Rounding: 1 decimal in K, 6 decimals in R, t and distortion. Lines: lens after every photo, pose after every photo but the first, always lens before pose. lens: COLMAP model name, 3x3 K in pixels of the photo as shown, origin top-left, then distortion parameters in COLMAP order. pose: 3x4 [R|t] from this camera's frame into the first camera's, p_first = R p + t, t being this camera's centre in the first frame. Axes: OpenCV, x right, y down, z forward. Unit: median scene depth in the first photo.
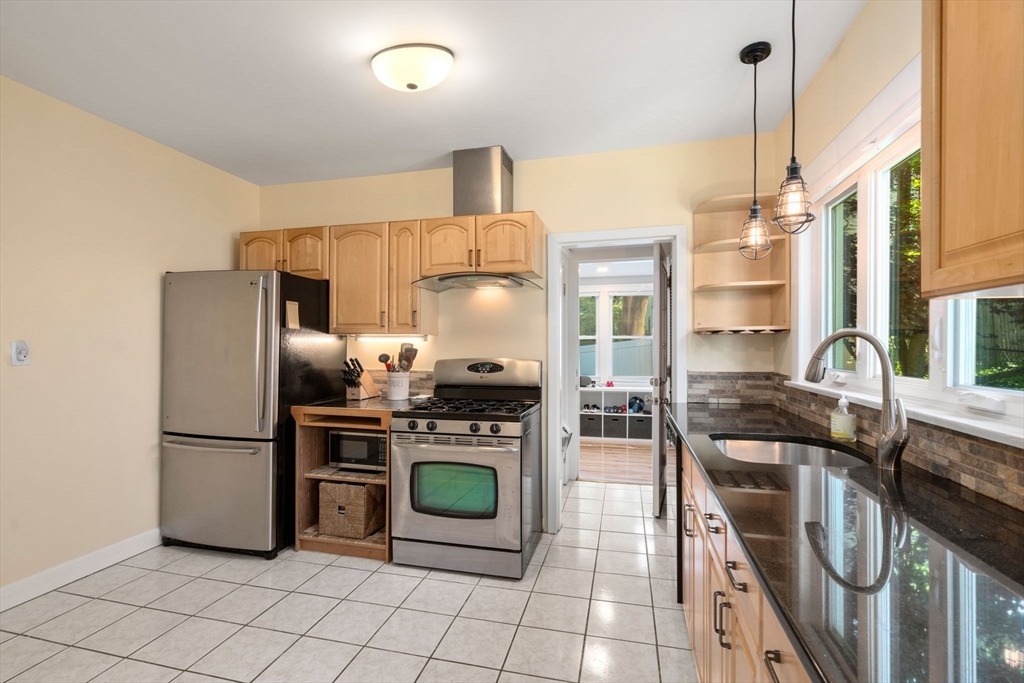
lens RADIAL K [[467.3, 0, 509.1], [0, 467.3, 346.3], [0, 0, 1]] dist [0.000773, 0.000701]
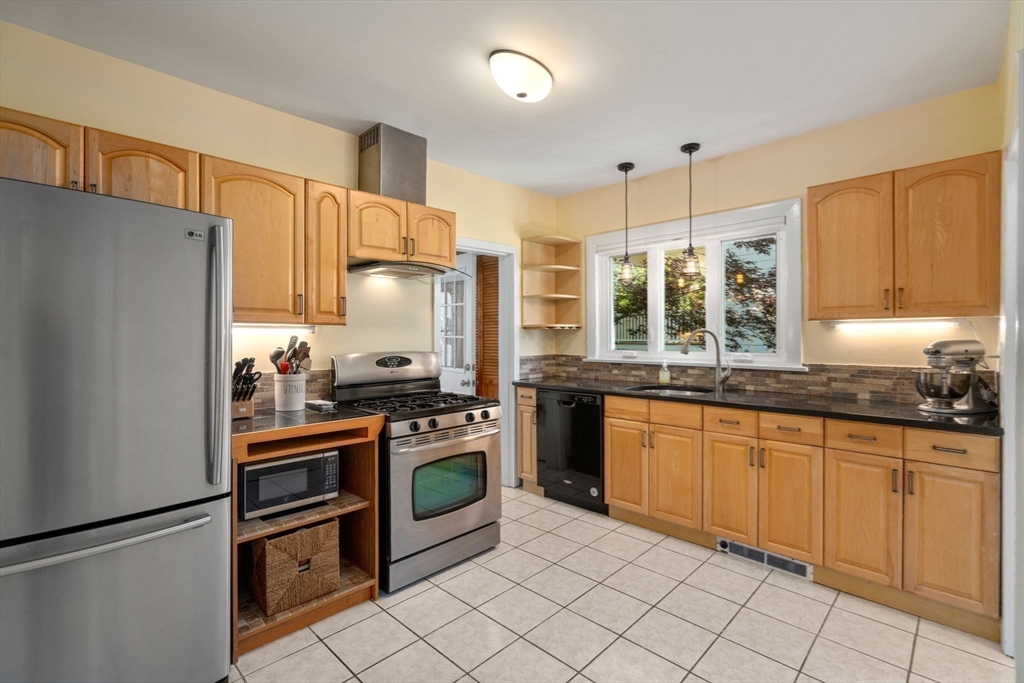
lens RADIAL K [[467.3, 0, 518.5], [0, 467.3, 336.1], [0, 0, 1]] dist [0.000773, 0.000701]
pose [[0.495313, -0.002541, 0.868711, -0.802184], [0.007424, 0.999972, -0.001308, -0.003490], [-0.868683, 0.007097, 0.495318, 0.337661]]
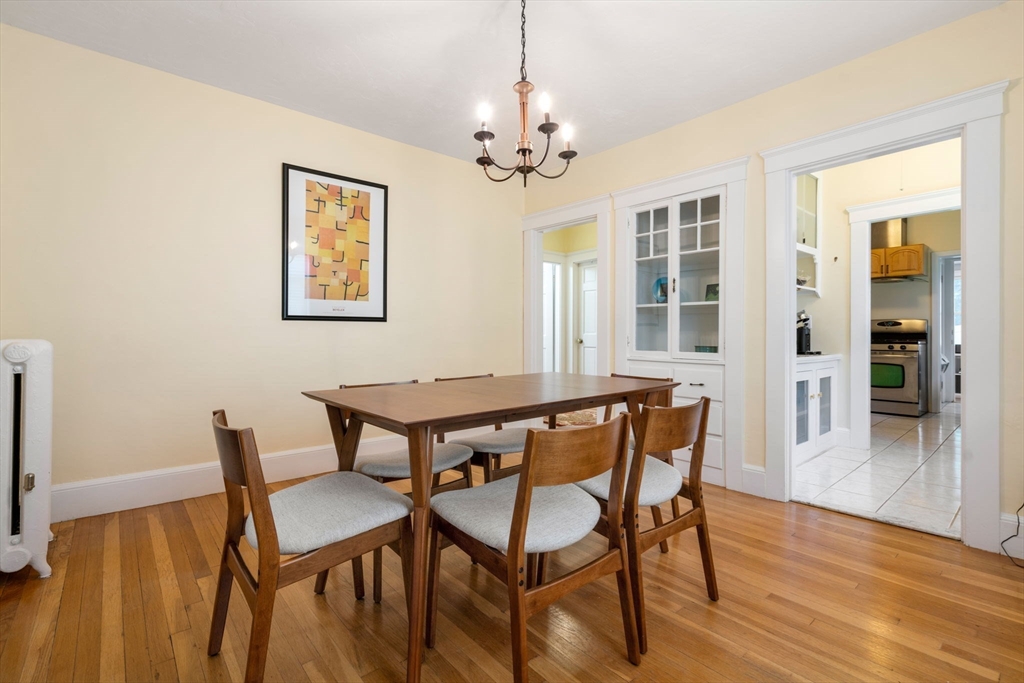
lens RADIAL K [[467.3, 0, 513.6], [0, 467.3, 333.1], [0, 0, 1]] dist [0.000773, 0.000701]
pose [[0.821839, -0.001515, -0.569718, -0.245877], [-0.003325, 0.999967, -0.007455, 0.111983], [0.569710, 0.008021, 0.821806, -1.624835]]
